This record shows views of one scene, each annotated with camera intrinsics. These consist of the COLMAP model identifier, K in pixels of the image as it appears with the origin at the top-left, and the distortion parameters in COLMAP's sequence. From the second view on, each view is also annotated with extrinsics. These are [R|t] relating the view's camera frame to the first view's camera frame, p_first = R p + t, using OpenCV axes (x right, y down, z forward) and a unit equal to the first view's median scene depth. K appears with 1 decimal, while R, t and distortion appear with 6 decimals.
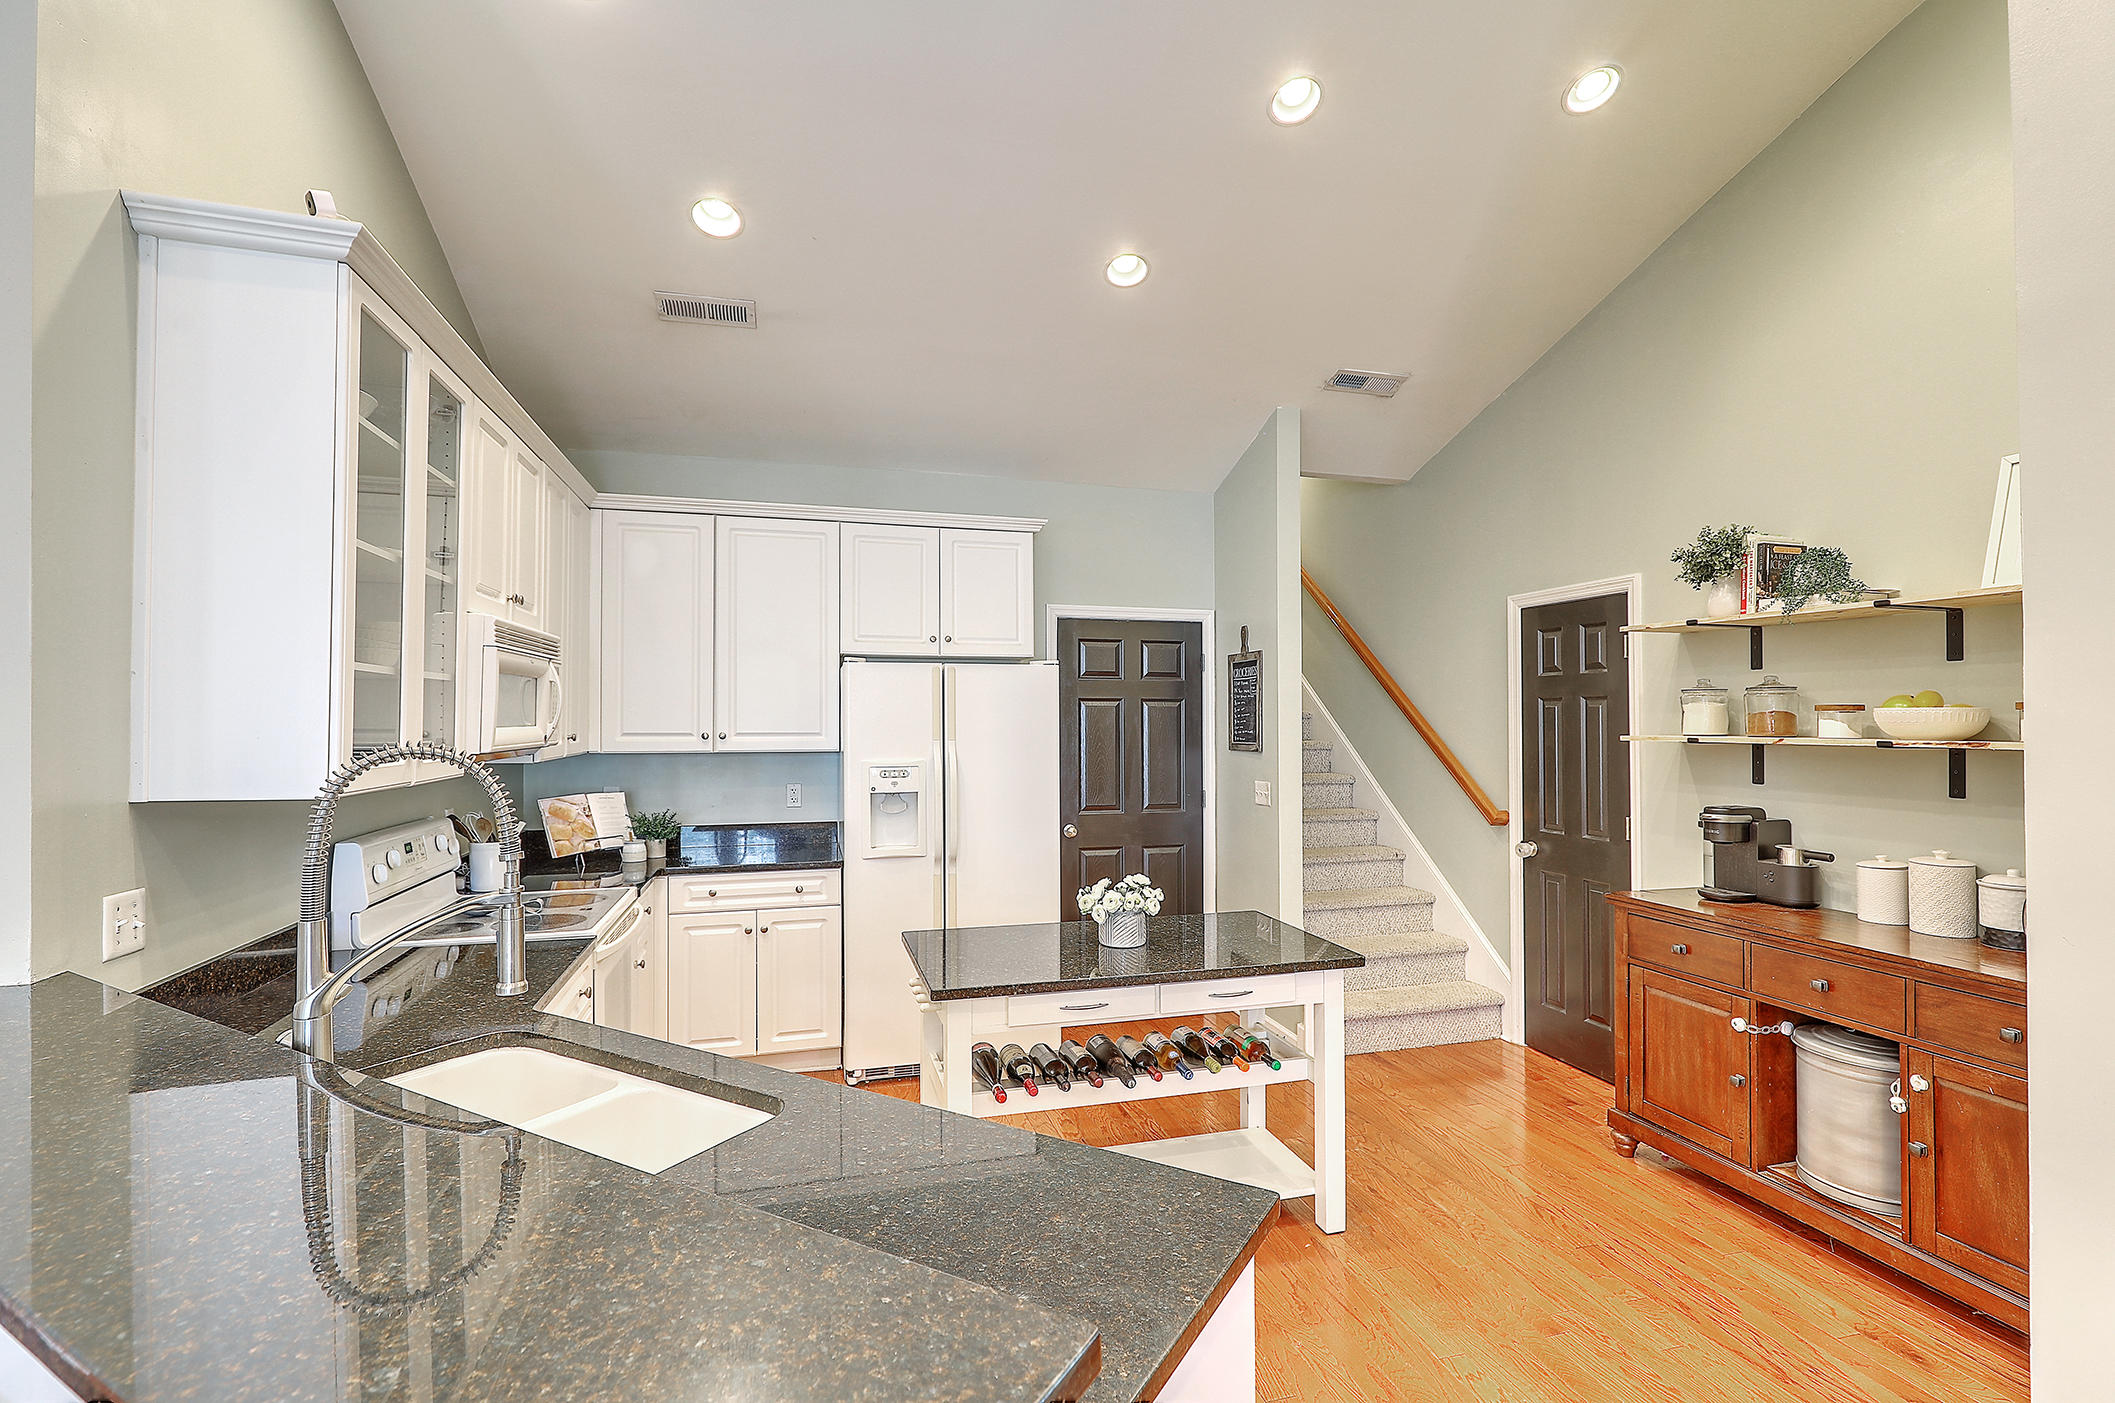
lens RADIAL K [[961.1, 0, 1080.3], [0, 961.1, 719.4], [0, 0, 1]] dist [-0.001125, 0.000783]
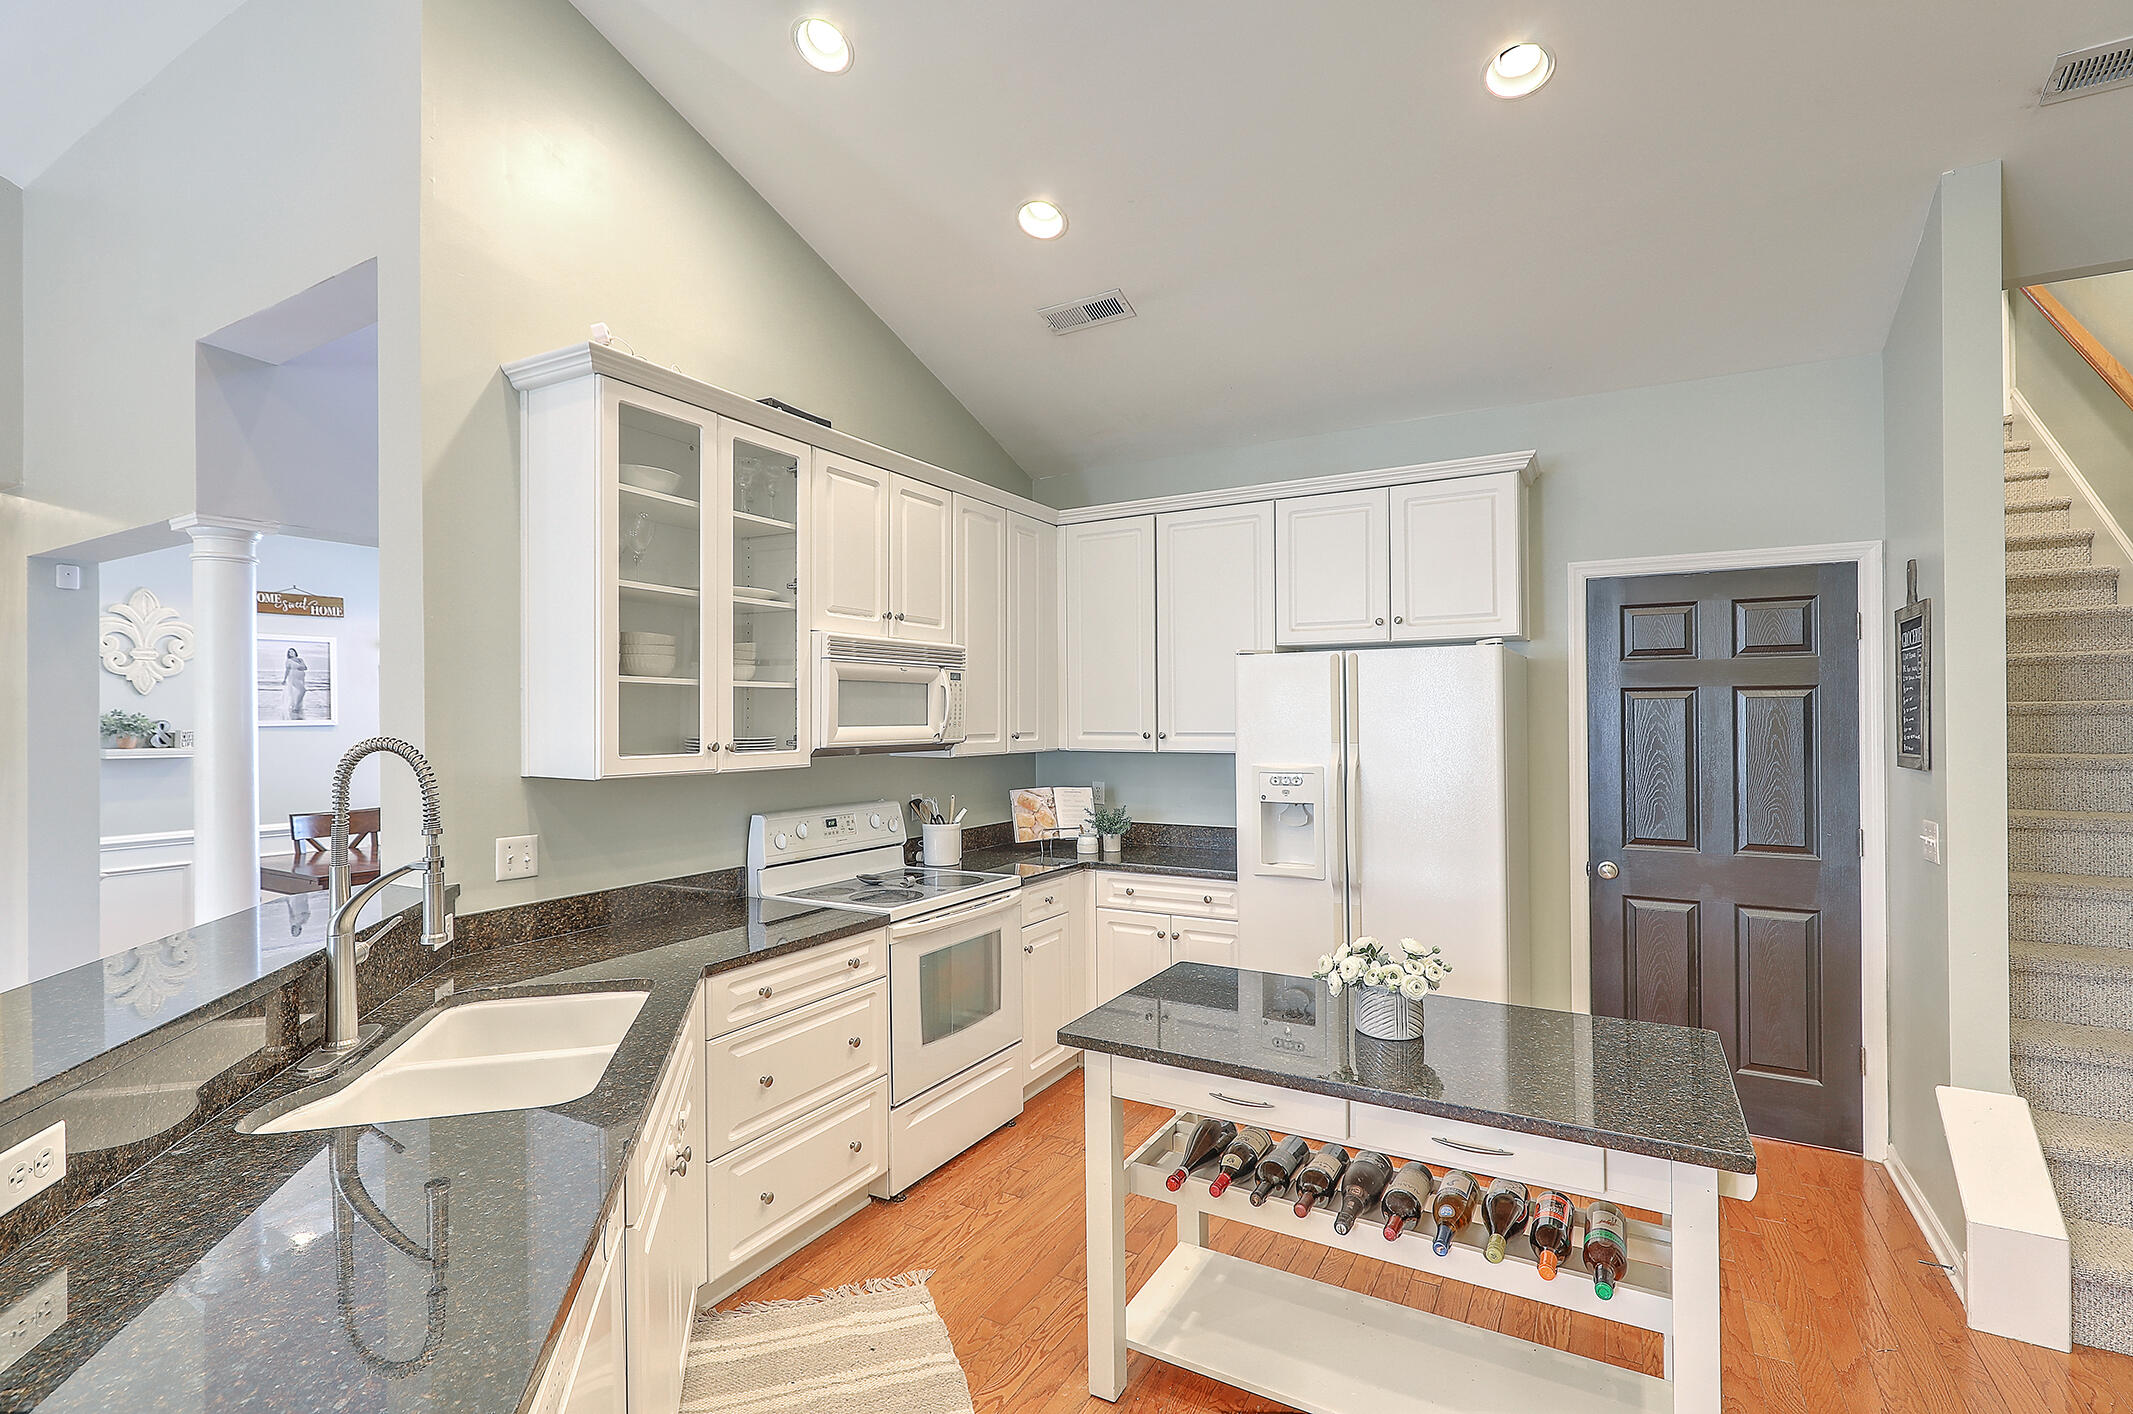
lens RADIAL K [[969.3, 0, 1072.7], [0, 969.3, 728.1], [0, 0, 1]] dist [-0.001125, 0.000783]
pose [[0.696078, 0.003355, -0.717959, 0.299082], [0.003311, 0.999963, 0.007884, 0.001377], [0.717959, -0.007865, 0.696041, 0.251369]]
